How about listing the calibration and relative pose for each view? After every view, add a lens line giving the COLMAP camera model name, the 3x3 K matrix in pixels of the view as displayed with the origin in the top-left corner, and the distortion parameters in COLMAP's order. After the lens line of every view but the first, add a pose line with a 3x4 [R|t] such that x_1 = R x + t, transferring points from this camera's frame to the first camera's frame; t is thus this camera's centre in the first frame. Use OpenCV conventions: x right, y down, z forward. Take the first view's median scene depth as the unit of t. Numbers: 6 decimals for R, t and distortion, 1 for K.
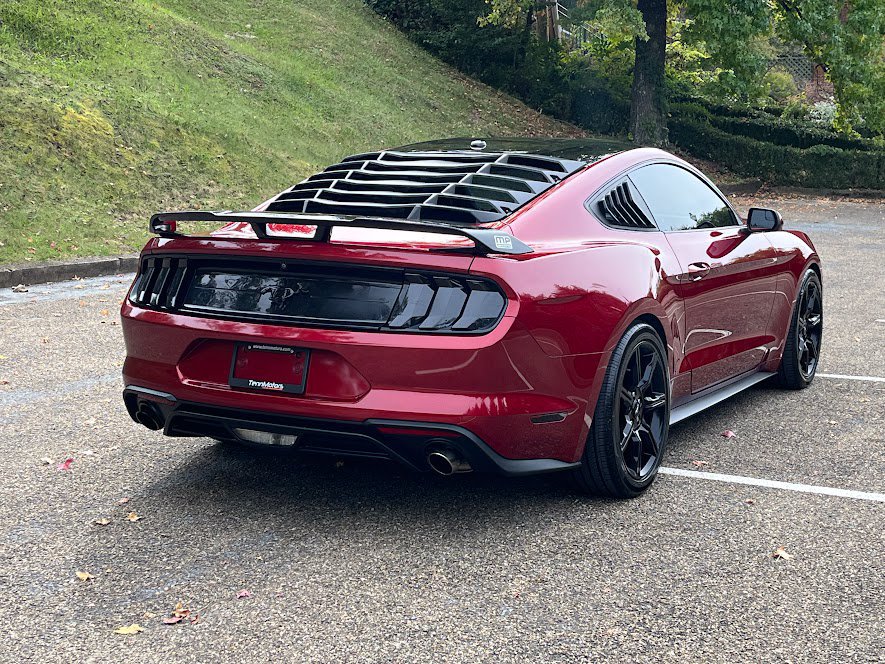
lens RADIAL K [[1422.1, 0, 445.8], [0, 1422.1, 335.0], [0, 0, 1]] dist [0.071986, 0.000000]
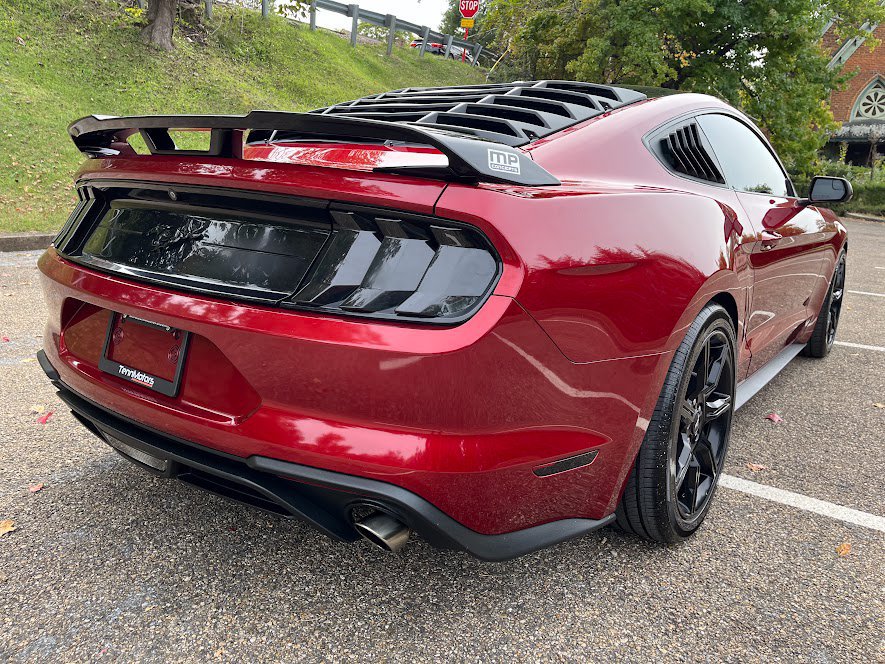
lens RADIAL K [[687.7, 0, 445.7], [0, 687.7, 328.2], [0, 0, 1]] dist [0.018213, -0.047984]
pose [[0.988528, 0.061687, -0.137864, 0.052063], [-0.050641, 0.995324, 0.082250, -0.018380], [0.142293, -0.074325, 0.987030, 0.633238]]
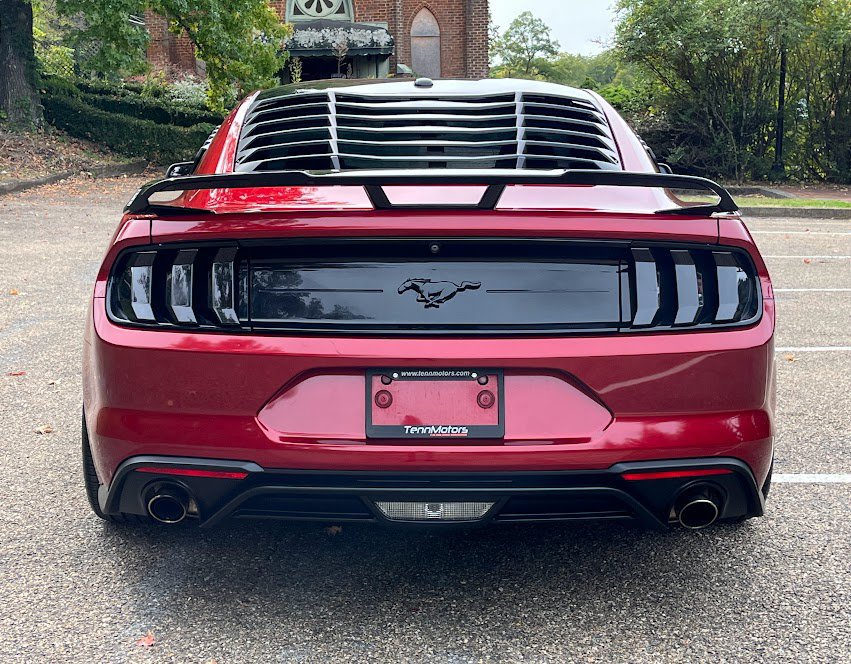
lens RADIAL K [[1395.6, 0, 420.8], [0, 1395.6, 326.8], [0, 0, 1]] dist [0.090009, 0.000000]
pose [[0.874812, -0.079647, 0.477871, -0.390394], [0.076996, 0.996714, 0.025170, -0.026257], [-0.478305, 0.014775, 0.878070, 0.392296]]
